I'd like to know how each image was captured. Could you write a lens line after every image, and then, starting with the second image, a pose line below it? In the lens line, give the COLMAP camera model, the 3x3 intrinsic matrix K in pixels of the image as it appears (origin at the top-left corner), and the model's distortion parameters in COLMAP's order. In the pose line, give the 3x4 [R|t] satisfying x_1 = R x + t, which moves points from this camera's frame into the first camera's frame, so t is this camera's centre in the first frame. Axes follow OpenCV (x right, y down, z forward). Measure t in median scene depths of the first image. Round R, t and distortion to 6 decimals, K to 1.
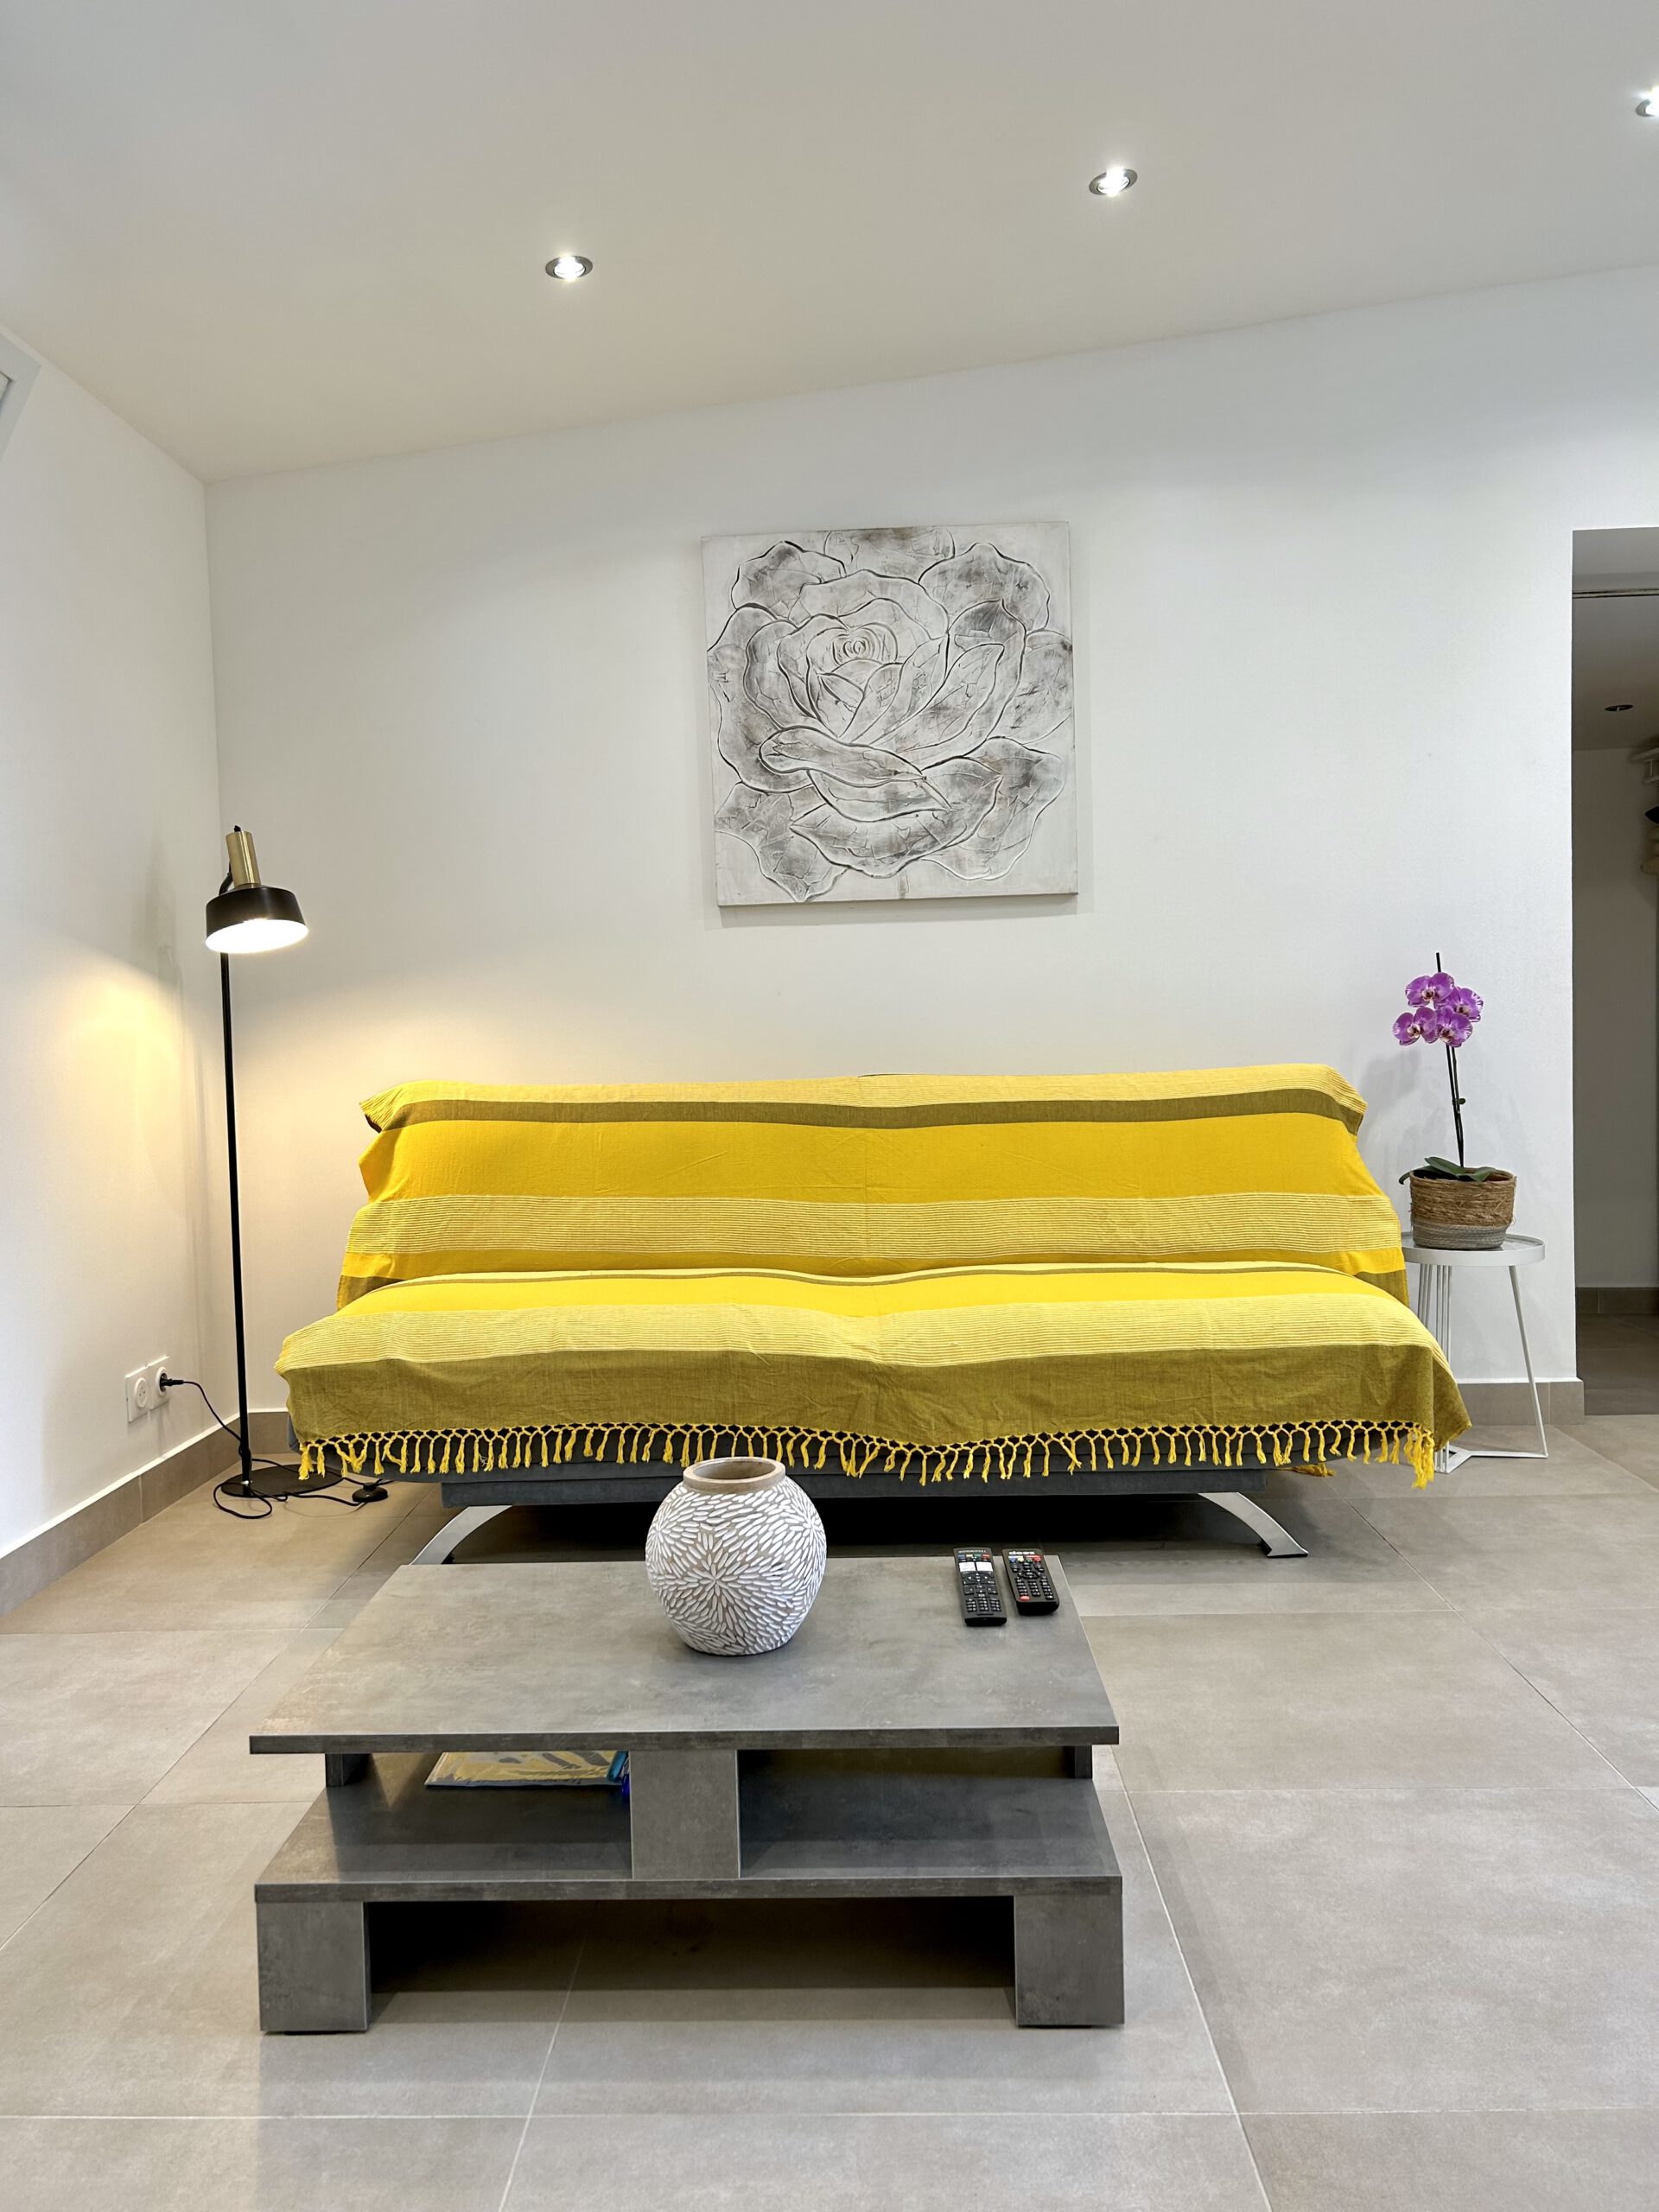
lens RADIAL K [[1656.8, 0, 828.0], [0, 1656.8, 1126.2], [0, 0, 1]] dist [0.093145, -0.168746]
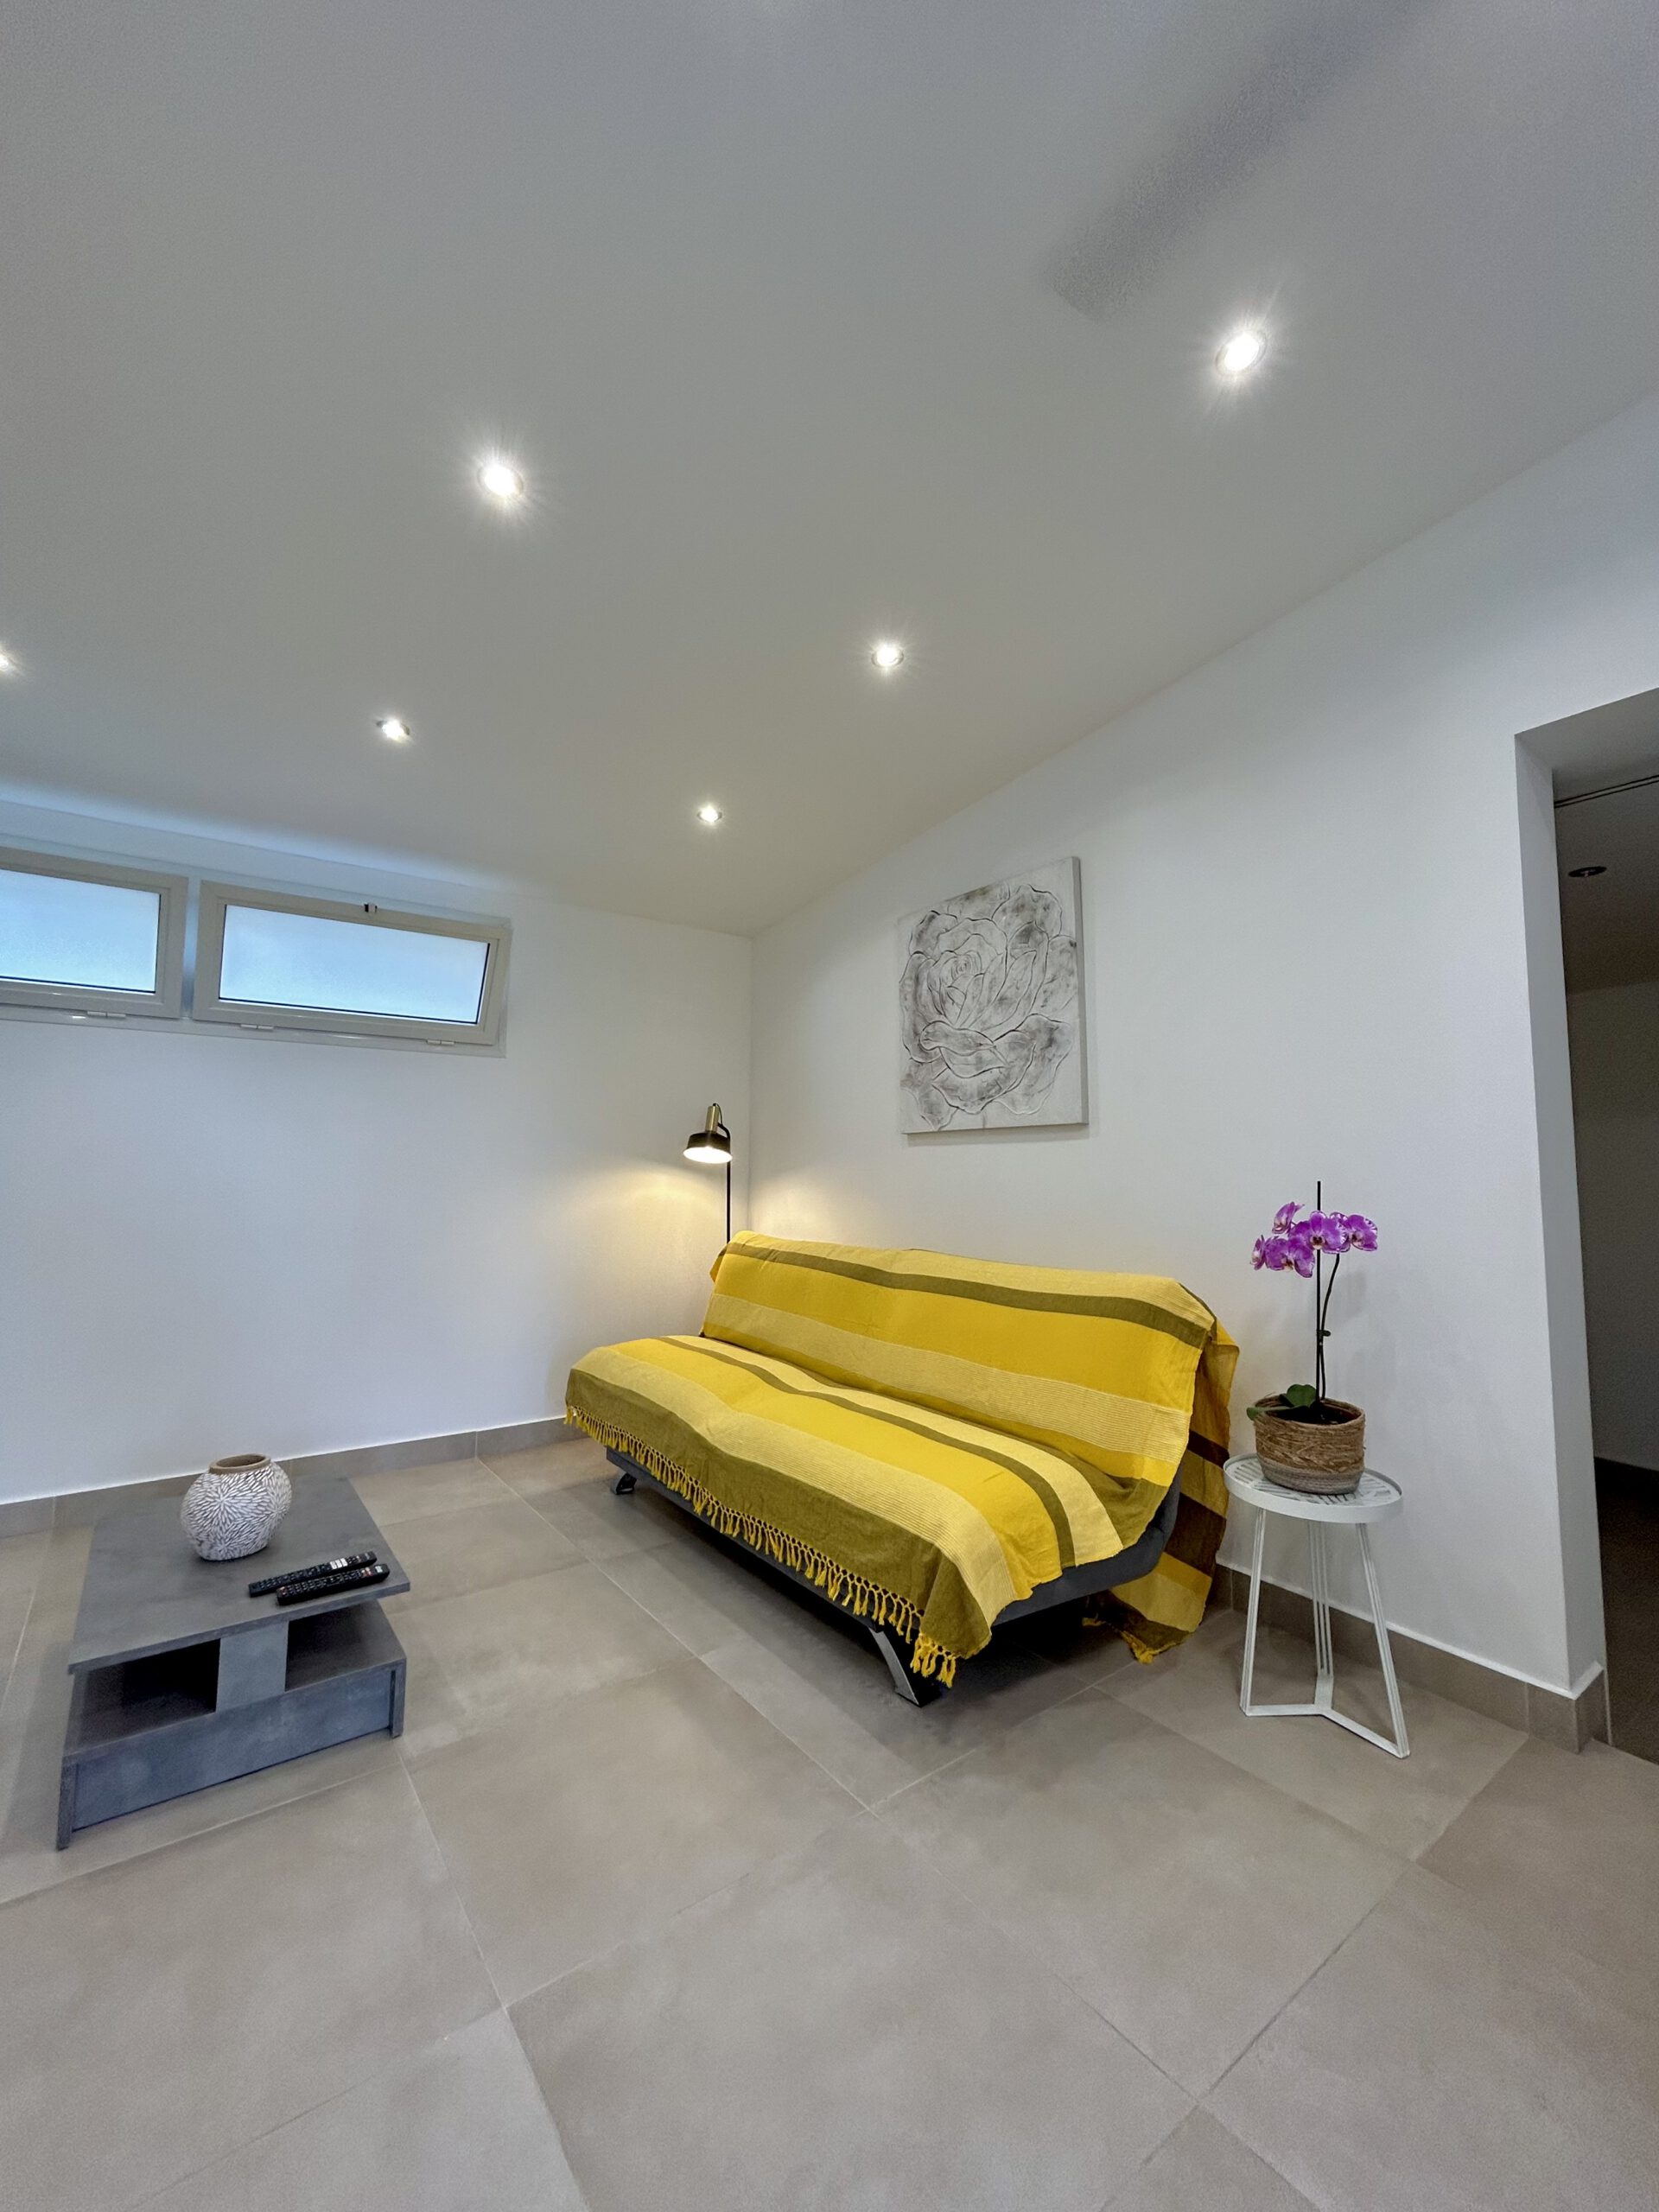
lens RADIAL K [[903.3, 0, 840.8], [0, 903.3, 1100.1], [0, 0, 1]] dist [0.002637, 0.000479]
pose [[0.614820, -0.034478, -0.787914, 0.601364], [-0.061626, 0.993889, -0.091578, -0.081467], [0.786256, 0.104860, 0.608938, 0.414548]]
